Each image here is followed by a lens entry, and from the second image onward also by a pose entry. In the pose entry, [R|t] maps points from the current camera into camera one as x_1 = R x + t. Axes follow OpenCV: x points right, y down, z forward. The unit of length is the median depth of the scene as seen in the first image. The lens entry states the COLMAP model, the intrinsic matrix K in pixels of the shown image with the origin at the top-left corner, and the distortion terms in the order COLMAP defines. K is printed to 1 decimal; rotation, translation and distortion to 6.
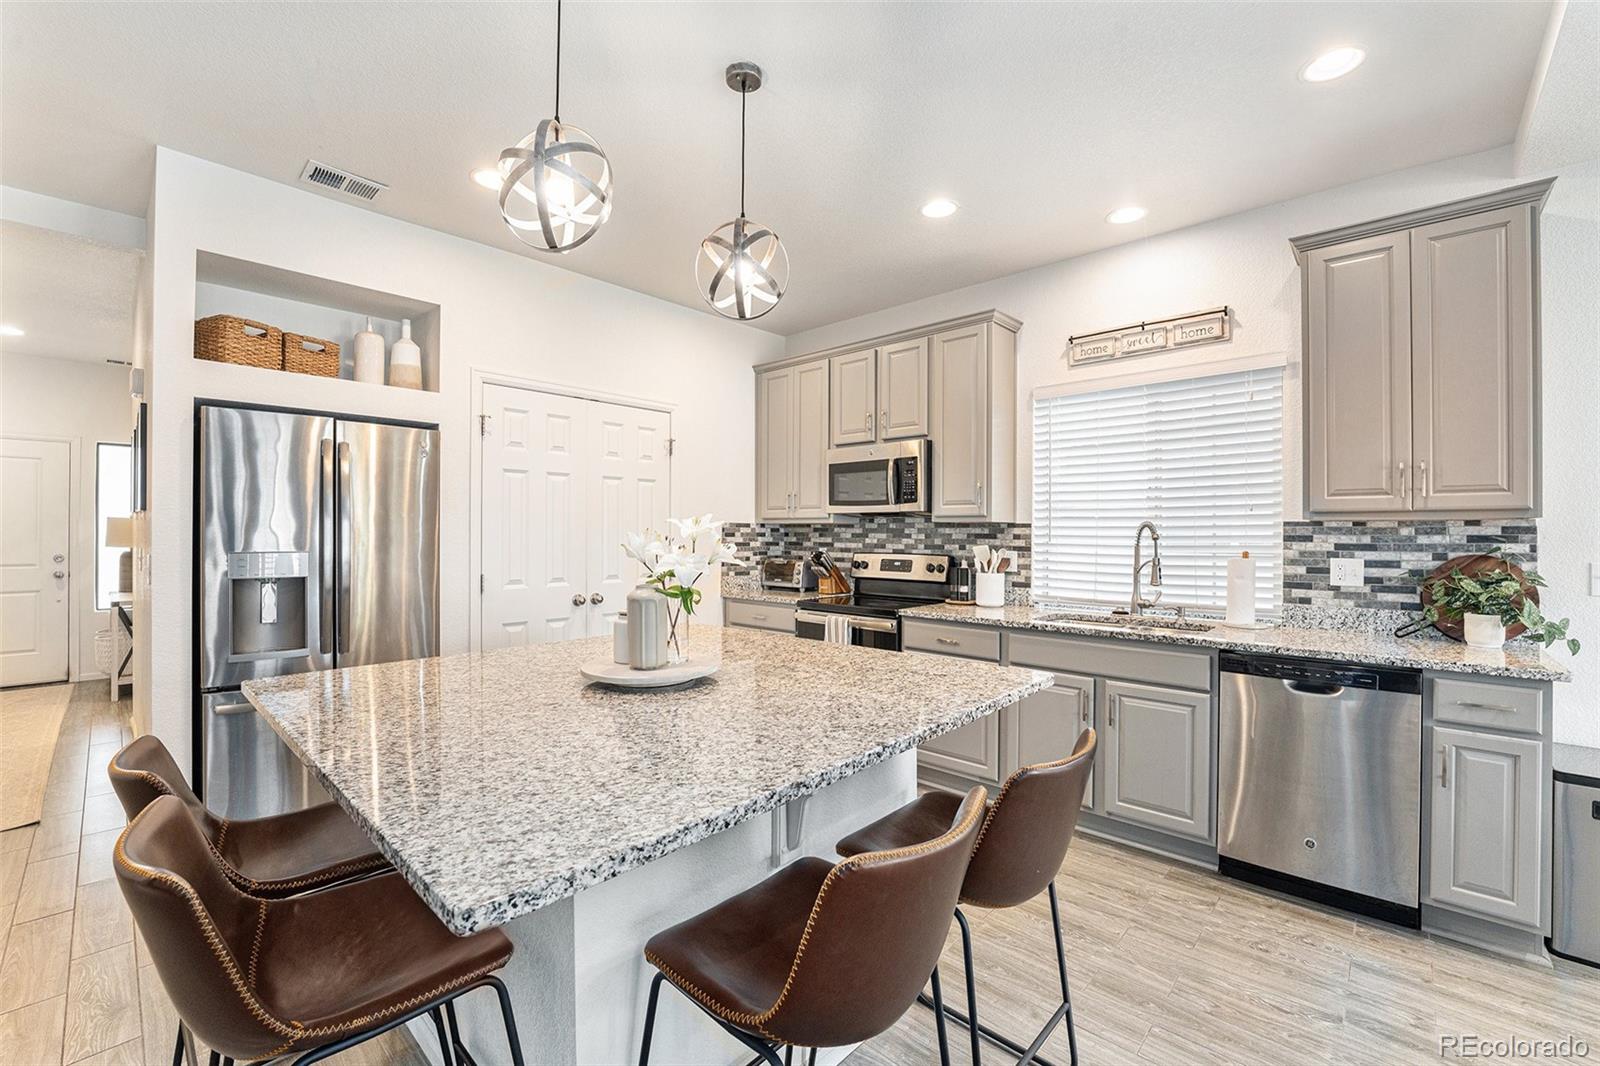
lens RADIAL K [[651.3, 0, 797.1], [0, 651.3, 534.4], [0, 0, 1]] dist [-0.009850, -0.001266]
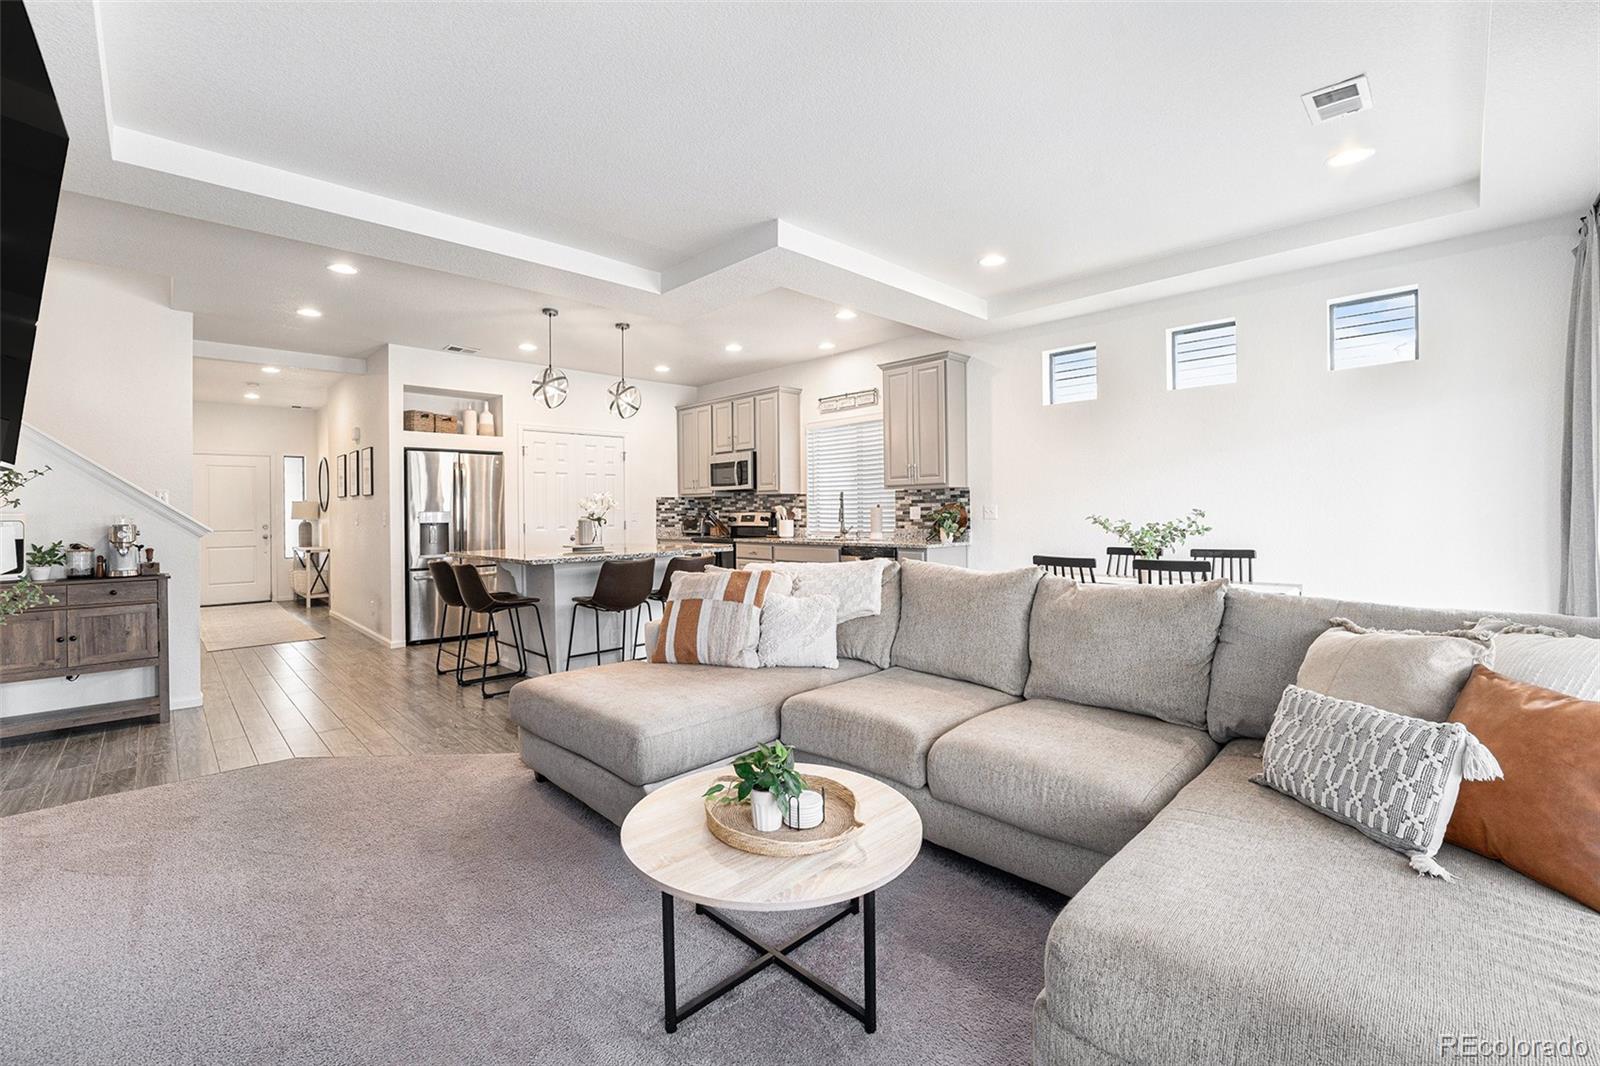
lens RADIAL K [[651.3, 0, 818.2], [0, 651.3, 514.6], [0, 0, 1]] dist [-0.009850, -0.001266]
pose [[0.999796, -0.017940, -0.009256, 0.406708], [0.017967, 0.999834, 0.002884, 0.038850], [0.009203, -0.003050, 0.999953, -0.917950]]
